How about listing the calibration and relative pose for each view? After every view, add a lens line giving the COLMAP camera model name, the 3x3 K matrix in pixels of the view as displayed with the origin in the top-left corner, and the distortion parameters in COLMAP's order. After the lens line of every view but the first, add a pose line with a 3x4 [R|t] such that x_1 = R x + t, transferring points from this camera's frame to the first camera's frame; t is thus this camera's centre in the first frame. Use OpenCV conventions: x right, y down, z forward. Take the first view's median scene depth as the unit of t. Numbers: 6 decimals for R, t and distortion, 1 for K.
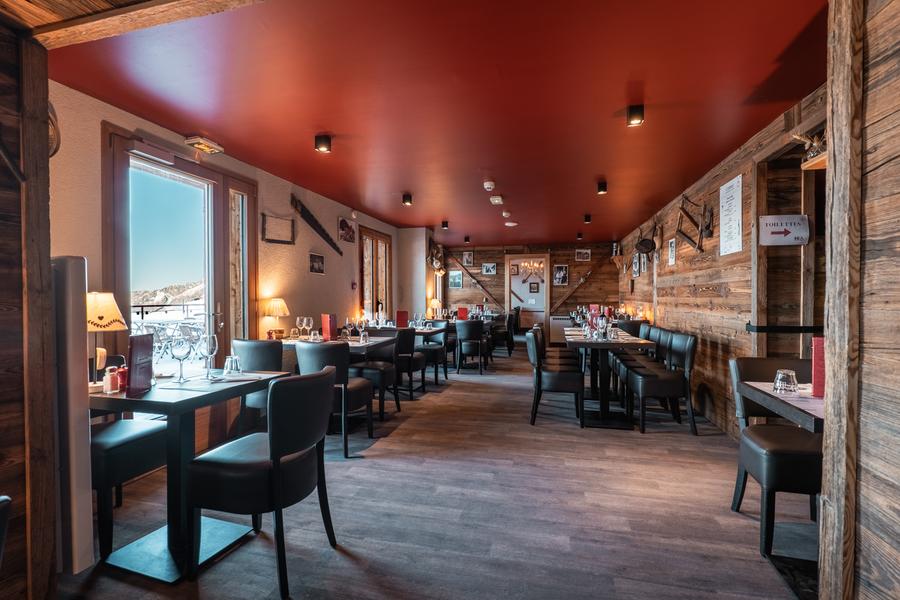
lens RADIAL K [[439.0, 0, 450.0], [0, 439.0, 300.0], [0, 0, 1]] dist [-0.000036, 0.000464]
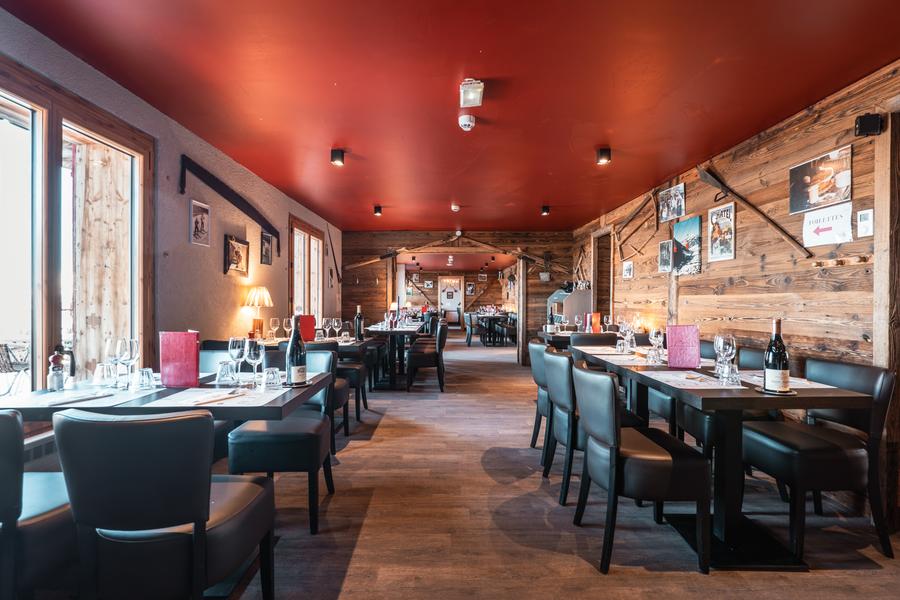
lens RADIAL K [[439.0, 0, 450.0], [0, 439.0, 300.0], [0, 0, 1]] dist [-0.000036, 0.000464]
pose [[0.972665, 0.006100, 0.232133, -0.225445], [-0.003275, 0.999916, -0.012556, 0.009780], [-0.232190, 0.011453, 0.972603, -0.658889]]
